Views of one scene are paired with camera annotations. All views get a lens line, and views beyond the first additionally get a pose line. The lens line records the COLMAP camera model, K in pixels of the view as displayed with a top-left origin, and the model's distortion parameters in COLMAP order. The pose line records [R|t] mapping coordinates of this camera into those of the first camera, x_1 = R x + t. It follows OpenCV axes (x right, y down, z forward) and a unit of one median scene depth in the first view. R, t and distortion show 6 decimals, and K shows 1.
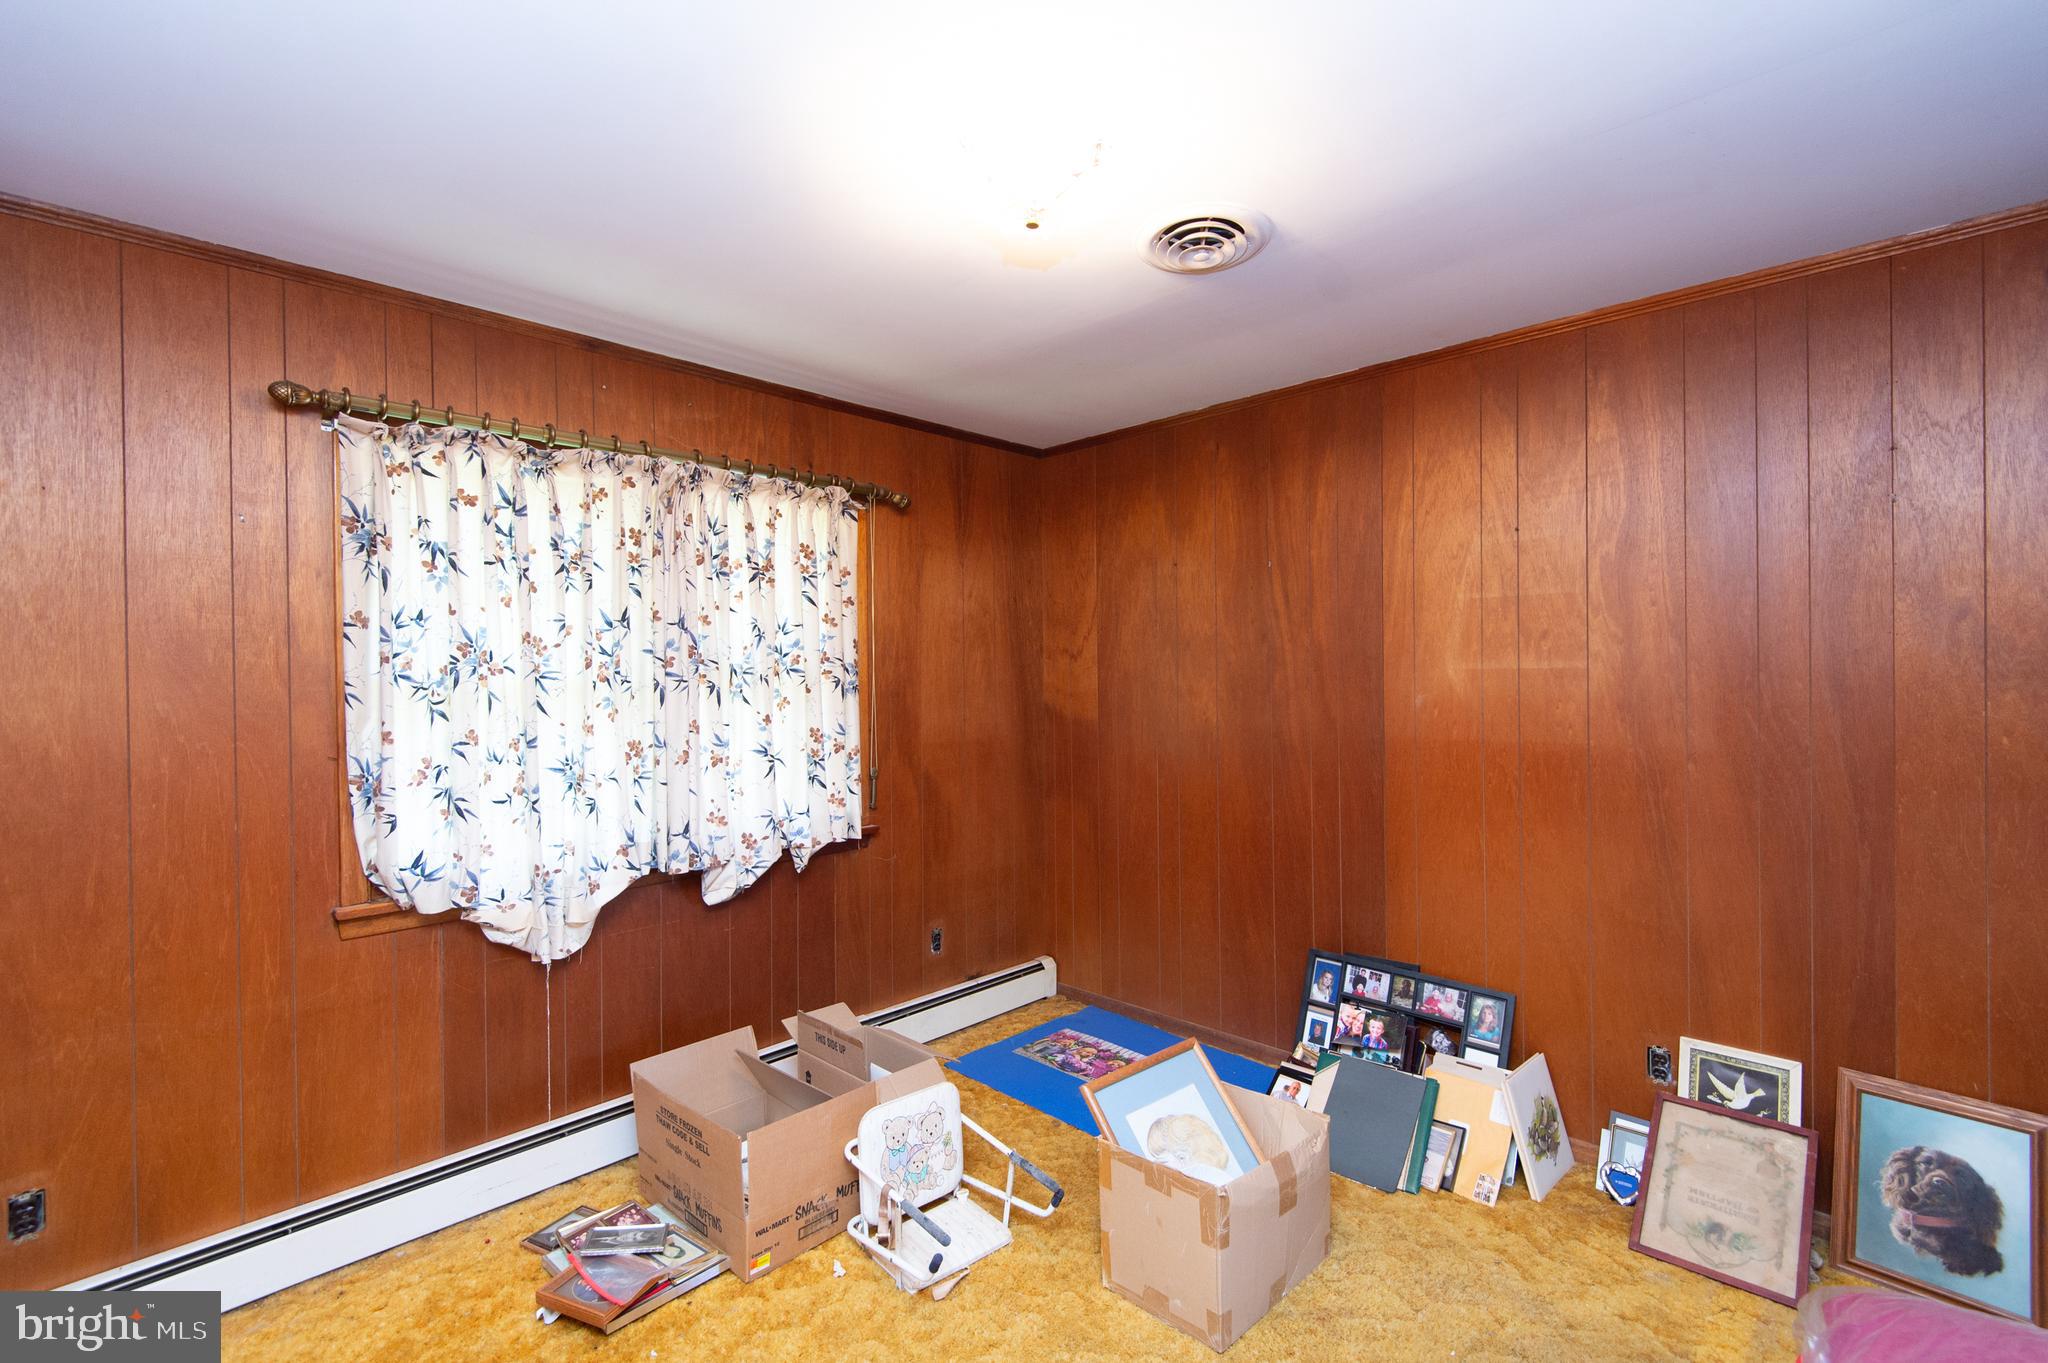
lens RADIAL K [[929.5, 0, 1025.4], [0, 929.5, 675.7], [0, 0, 1]] dist [0.015016, -0.008789]
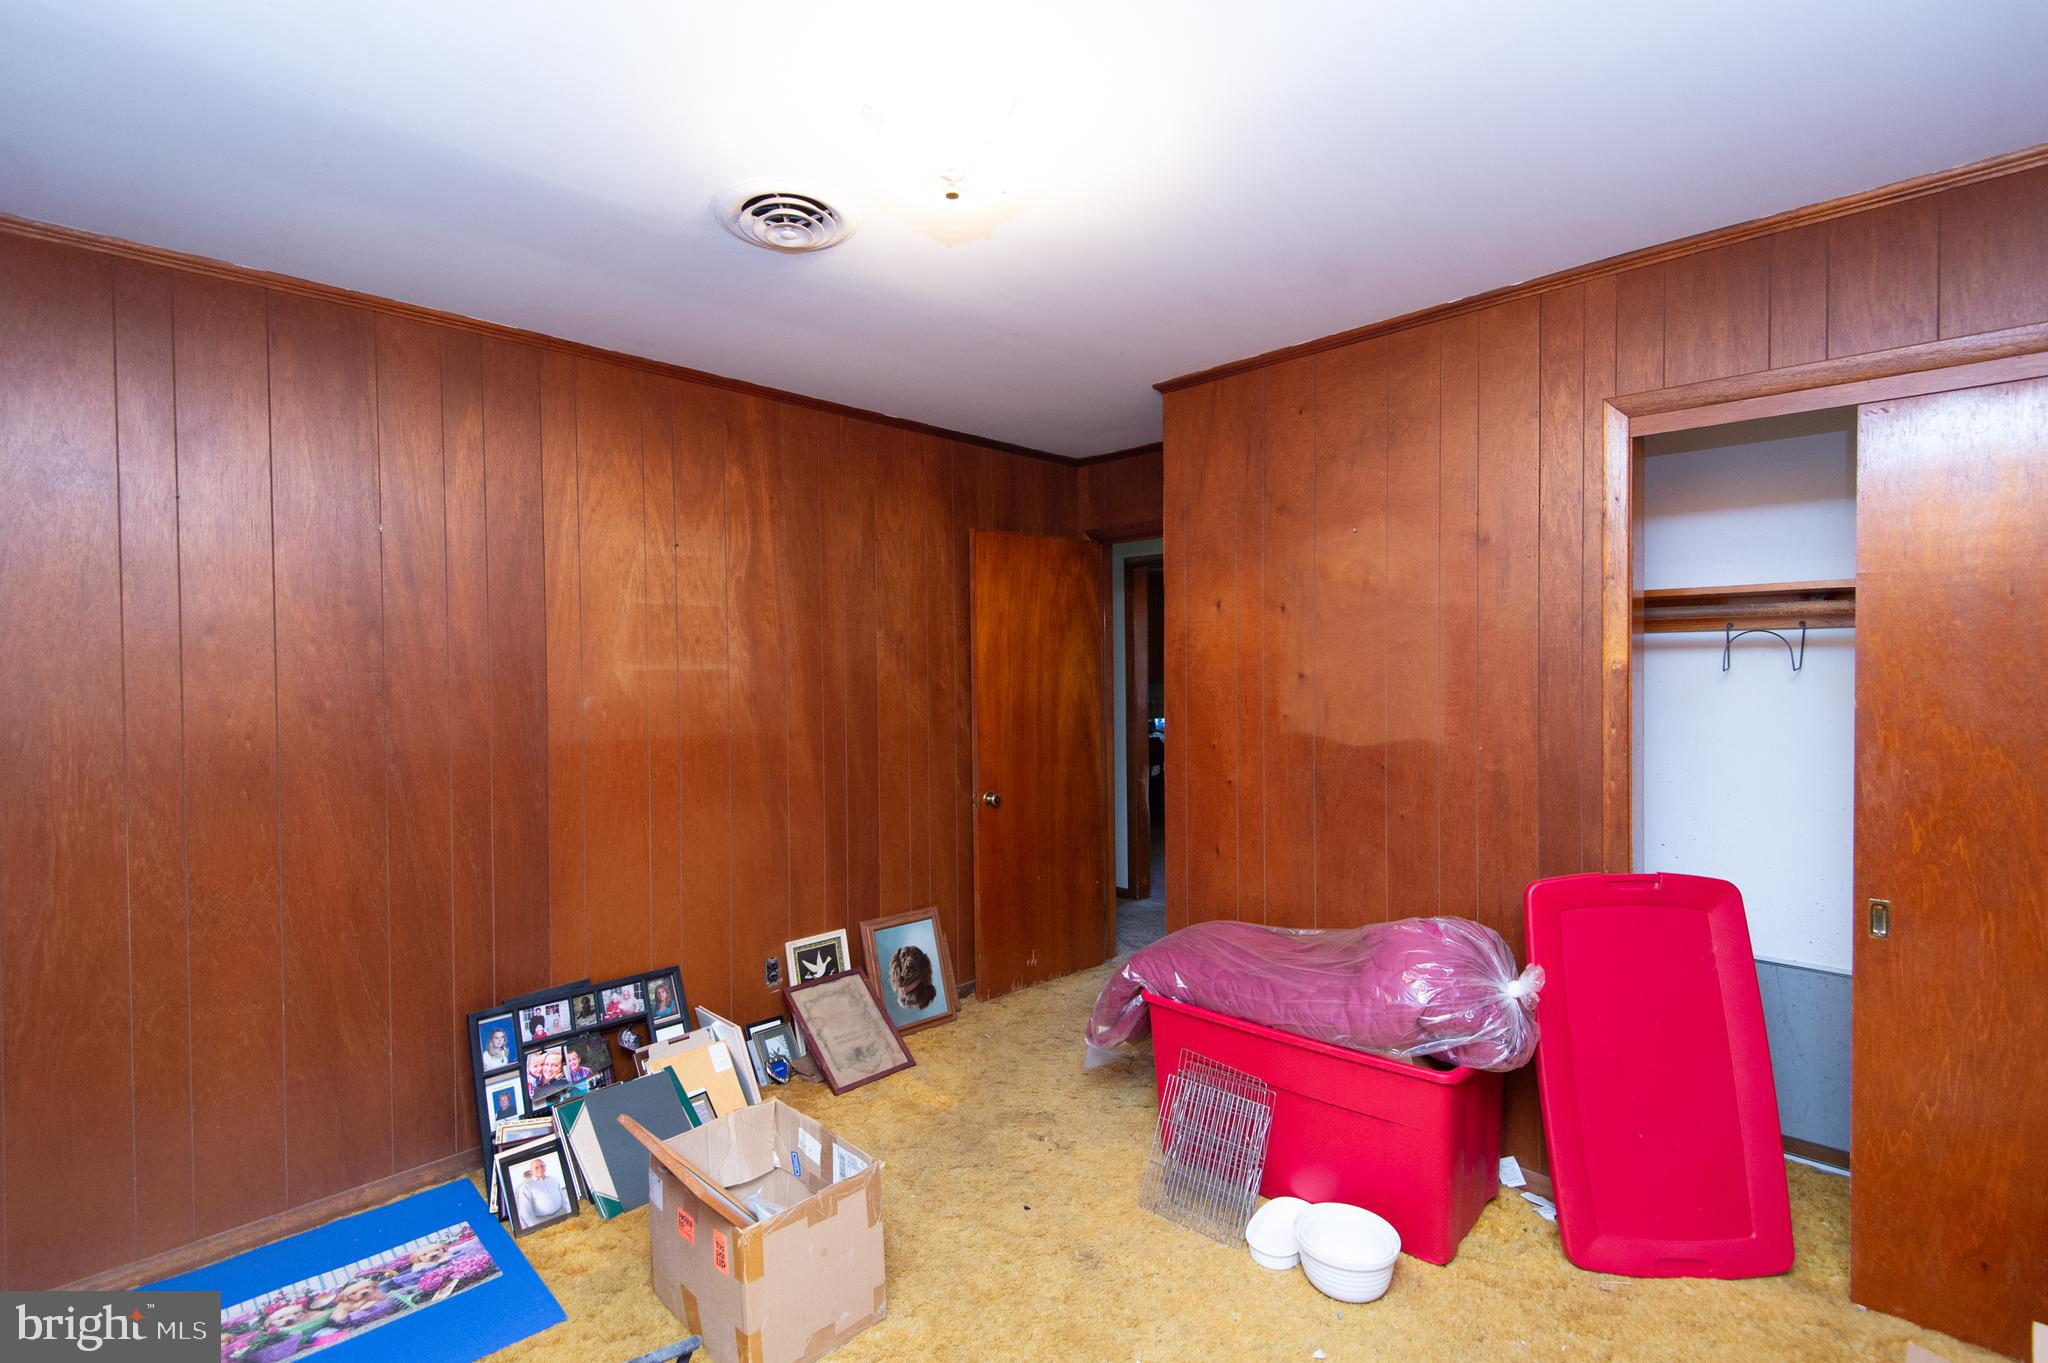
lens RADIAL K [[929.5, 0, 1025.4], [0, 929.5, 675.7], [0, 0, 1]] dist [0.015016, -0.008789]
pose [[0.002138, -0.000062, 0.999998, -0.589873], [0.008738, 0.999962, 0.000043, 0.002405], [-0.999960, 0.008738, 0.002138, 0.593627]]
